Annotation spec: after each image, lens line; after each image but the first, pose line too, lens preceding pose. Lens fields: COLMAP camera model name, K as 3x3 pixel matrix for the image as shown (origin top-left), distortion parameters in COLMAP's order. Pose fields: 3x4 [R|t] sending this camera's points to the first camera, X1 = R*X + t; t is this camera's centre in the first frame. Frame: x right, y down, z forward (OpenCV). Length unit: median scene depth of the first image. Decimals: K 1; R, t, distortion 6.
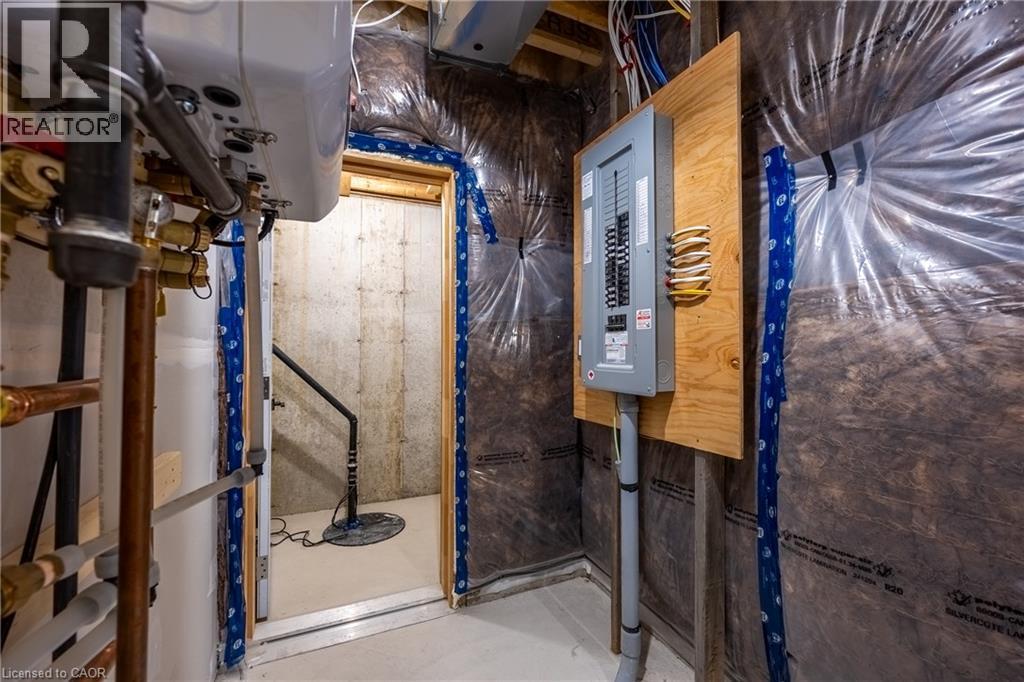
lens RADIAL K [[395.2, 0, 512.0], [0, 395.2, 341.0], [0, 0, 1]] dist [-0.000767, -0.000065]
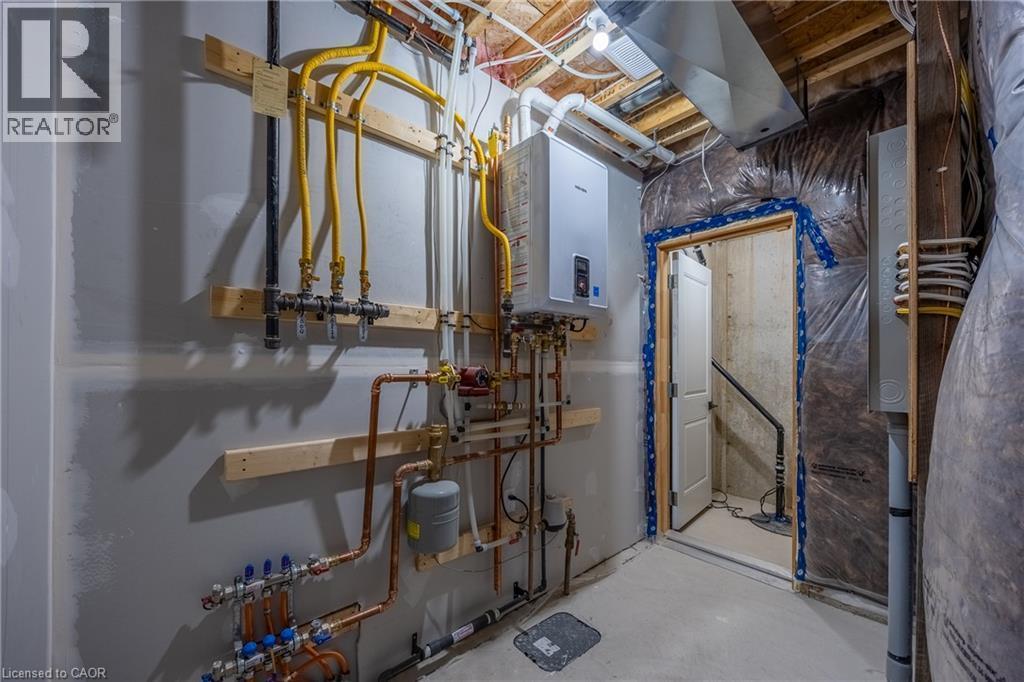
lens RADIAL K [[397.0, 0, 508.9], [0, 397.0, 353.8], [0, 0, 1]] dist [-0.001718, -0.000152]
pose [[0.295951, -0.025750, -0.954856, 0.718966], [0.014939, 0.999639, -0.022327, -0.005692], [0.955086, -0.007657, 0.296229, -0.141527]]
